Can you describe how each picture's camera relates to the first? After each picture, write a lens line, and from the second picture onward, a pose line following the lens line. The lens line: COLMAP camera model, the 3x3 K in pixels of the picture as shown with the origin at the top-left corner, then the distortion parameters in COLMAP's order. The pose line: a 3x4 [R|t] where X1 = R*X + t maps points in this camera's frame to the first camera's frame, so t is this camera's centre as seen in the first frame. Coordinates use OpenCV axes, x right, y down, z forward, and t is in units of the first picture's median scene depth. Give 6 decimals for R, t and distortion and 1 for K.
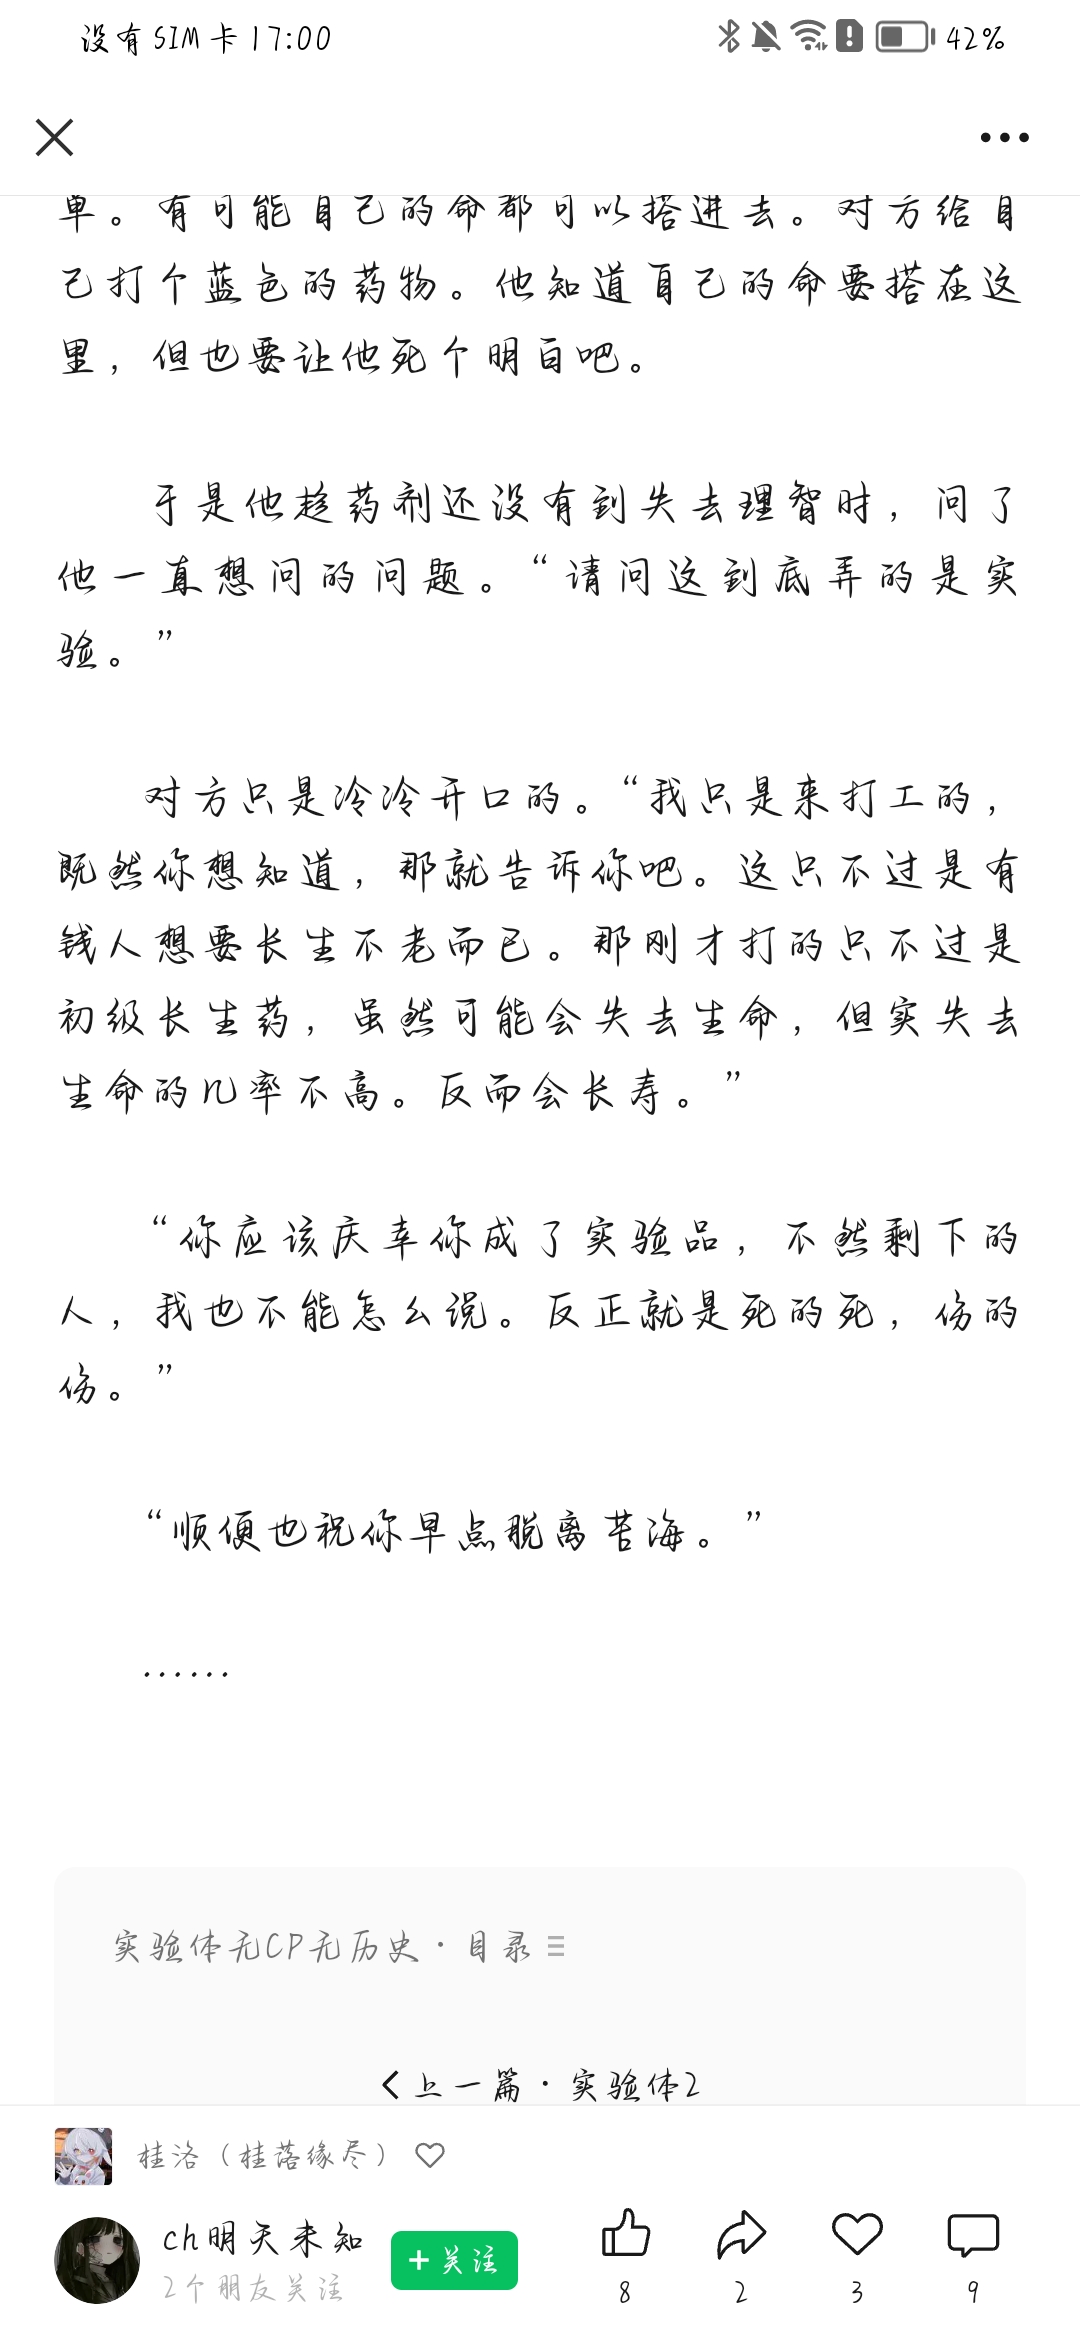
lens RADIAL K [[1782.2, 0, 540.0], [0, 1782.2, 1170.0], [0, 0, 1]] dist [0.000021, -0.000065]
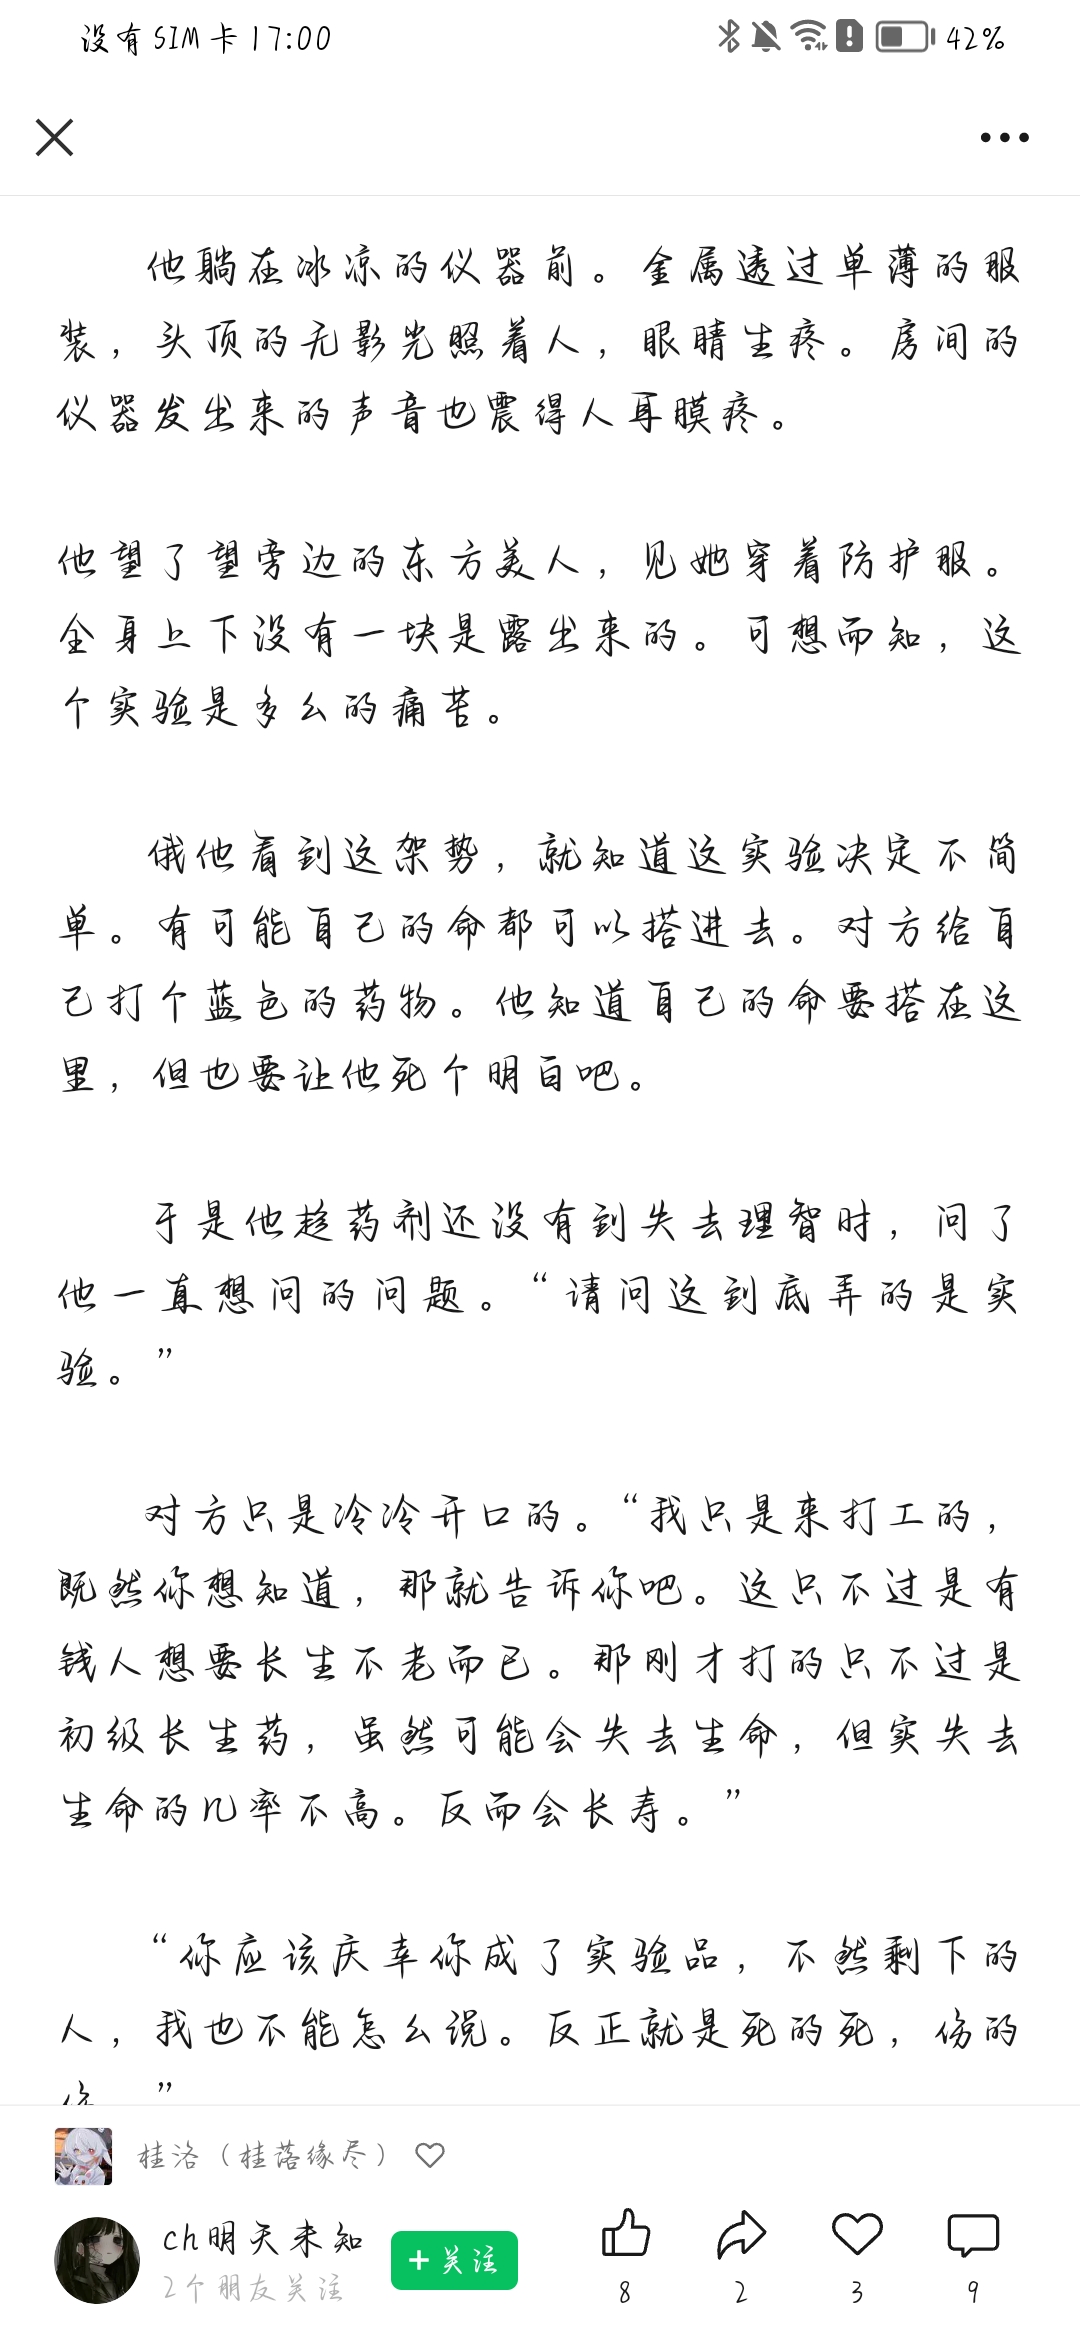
lens RADIAL K [[1782.2, 0, 540.0], [0, 1782.2, 1170.0], [0, 0, 1]] dist [0.000021, -0.000065]
pose [[1.000000, 0.000001, 0.000000, 0.000000], [-0.000001, 1.000000, 0.000003, -0.402878], [0.000000, -0.000003, 1.000000, 0.000000]]
